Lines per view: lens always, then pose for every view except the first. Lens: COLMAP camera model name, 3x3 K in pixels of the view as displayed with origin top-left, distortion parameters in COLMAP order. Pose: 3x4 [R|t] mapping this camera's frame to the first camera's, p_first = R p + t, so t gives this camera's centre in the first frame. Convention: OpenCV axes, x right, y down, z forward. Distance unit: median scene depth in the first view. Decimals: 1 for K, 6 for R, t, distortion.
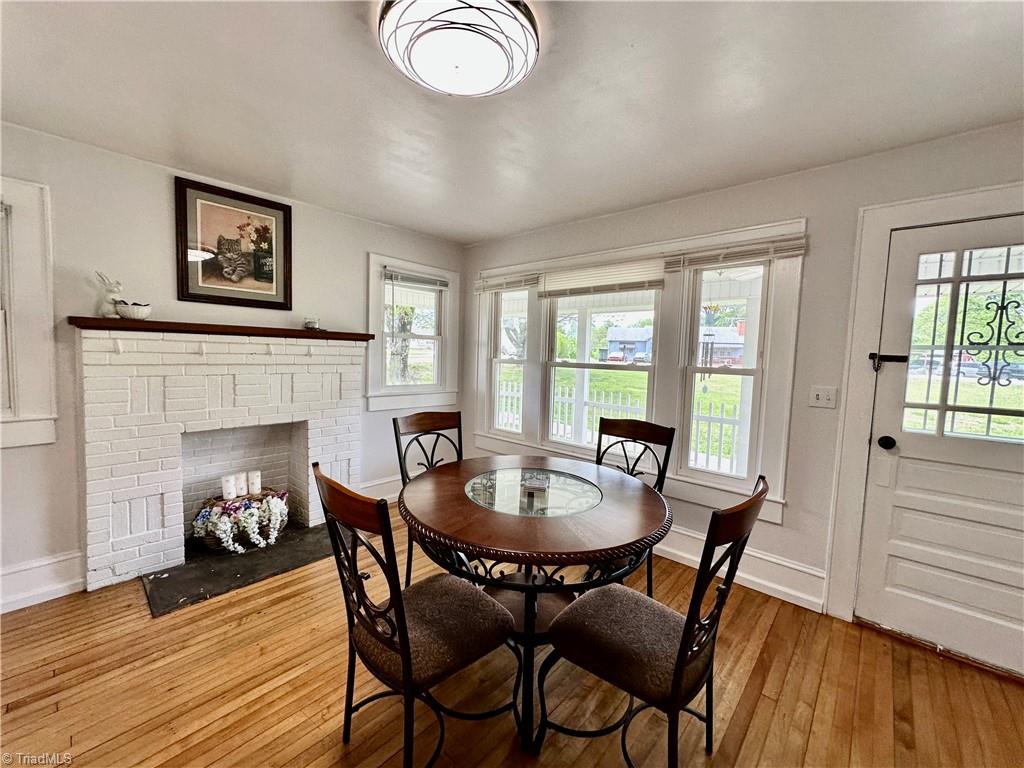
lens RADIAL K [[407.5, 0, 513.4], [0, 407.5, 382.9], [0, 0, 1]] dist [-0.003280, 0.000440]
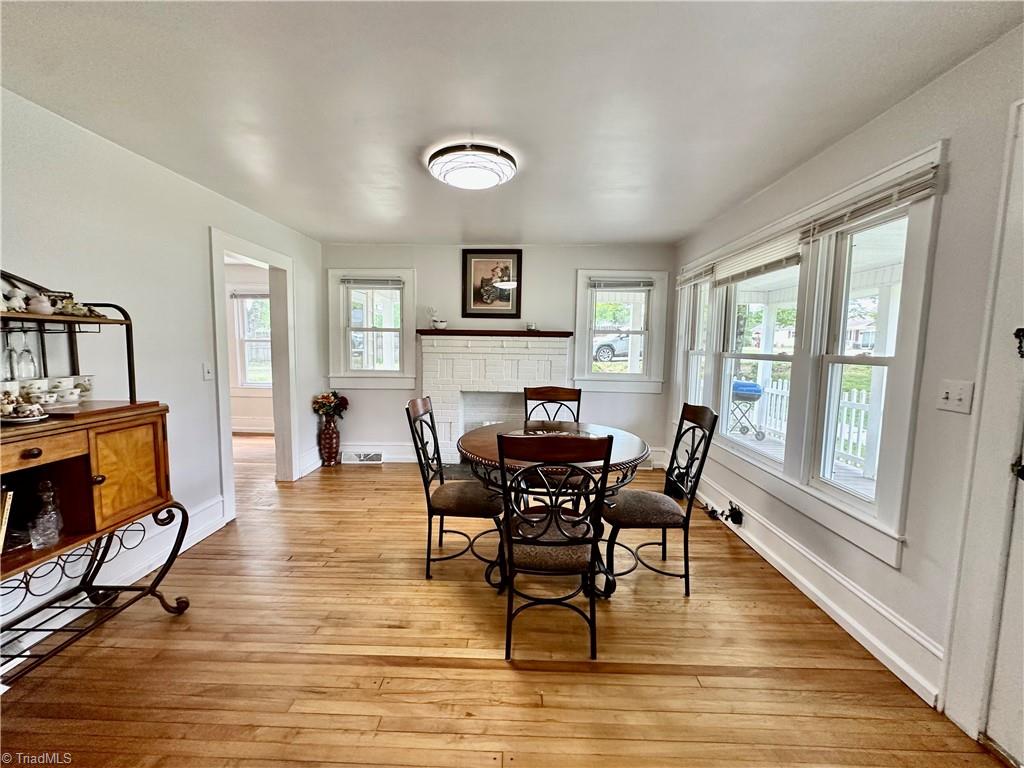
lens RADIAL K [[407.5, 0, 513.5], [0, 407.5, 382.8], [0, 0, 1]] dist [-0.003280, 0.000440]
pose [[0.653600, 0.052504, -0.755017, 0.637675], [-0.050631, 0.998389, 0.025599, 0.025795], [0.755145, 0.021496, 0.655206, -0.006555]]
